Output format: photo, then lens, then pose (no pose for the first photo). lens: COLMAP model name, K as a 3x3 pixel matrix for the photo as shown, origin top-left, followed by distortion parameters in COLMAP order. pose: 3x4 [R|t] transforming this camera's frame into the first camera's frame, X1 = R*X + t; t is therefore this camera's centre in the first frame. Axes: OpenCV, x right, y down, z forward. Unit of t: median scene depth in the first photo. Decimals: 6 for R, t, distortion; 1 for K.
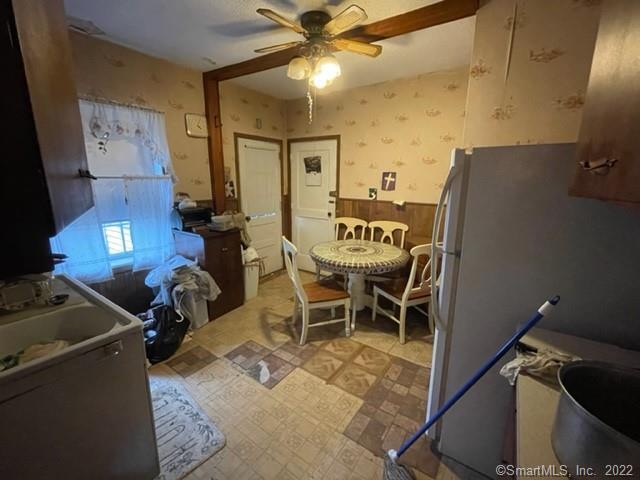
lens RADIAL K [[281.9, 0, 320.1], [0, 281.9, 239.1], [0, 0, 1]] dist [-0.000150, -0.000020]
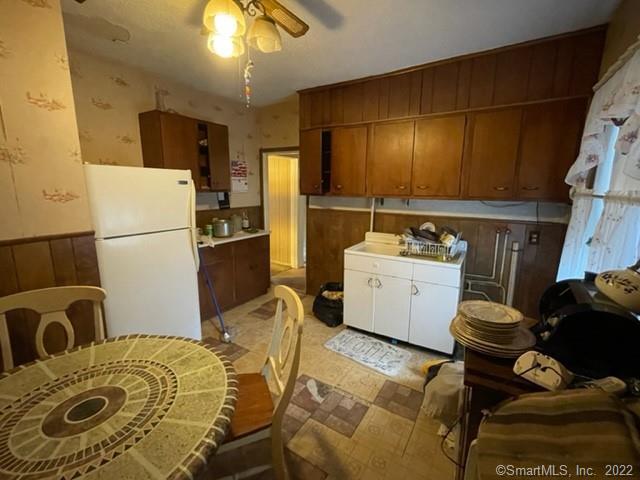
lens RADIAL K [[281.9, 0, 320.1], [0, 281.9, 238.1], [0, 0, 1]] dist [-0.000150, -0.000020]
pose [[-0.998549, -0.006428, -0.053464, -0.154232], [-0.026543, 0.922611, 0.384817, -0.352037], [0.046853, 0.385678, -0.921443, 1.576617]]
